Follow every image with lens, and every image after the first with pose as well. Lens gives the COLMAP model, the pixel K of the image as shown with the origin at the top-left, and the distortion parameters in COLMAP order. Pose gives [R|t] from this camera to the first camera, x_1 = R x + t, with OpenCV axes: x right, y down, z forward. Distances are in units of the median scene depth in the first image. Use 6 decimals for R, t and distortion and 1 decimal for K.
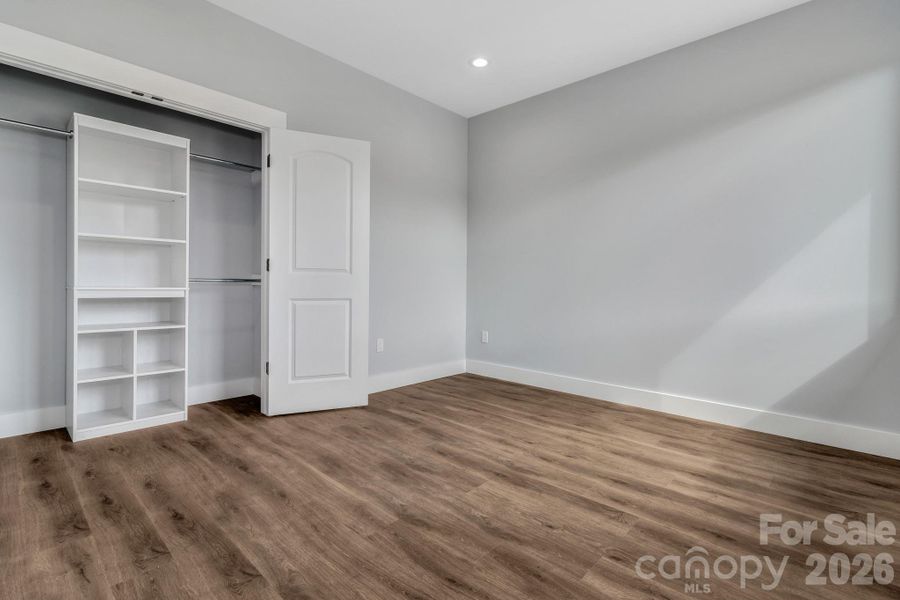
lens RADIAL K [[417.3, 0, 452.7], [0, 417.3, 290.2], [0, 0, 1]] dist [0.001813, 0.000014]
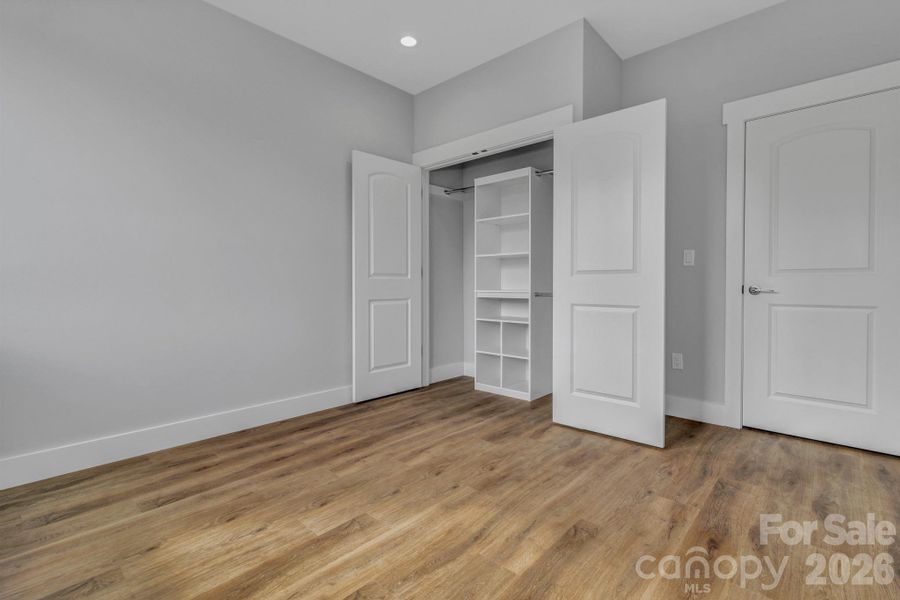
lens RADIAL K [[417.3, 0, 452.7], [0, 417.3, 290.2], [0, 0, 1]] dist [0.001813, 0.000014]
pose [[0.044266, 0.009680, -0.998973, 0.596733], [0.004293, 0.999942, 0.009879, -0.022023], [0.999011, -0.004726, 0.044222, 0.781618]]
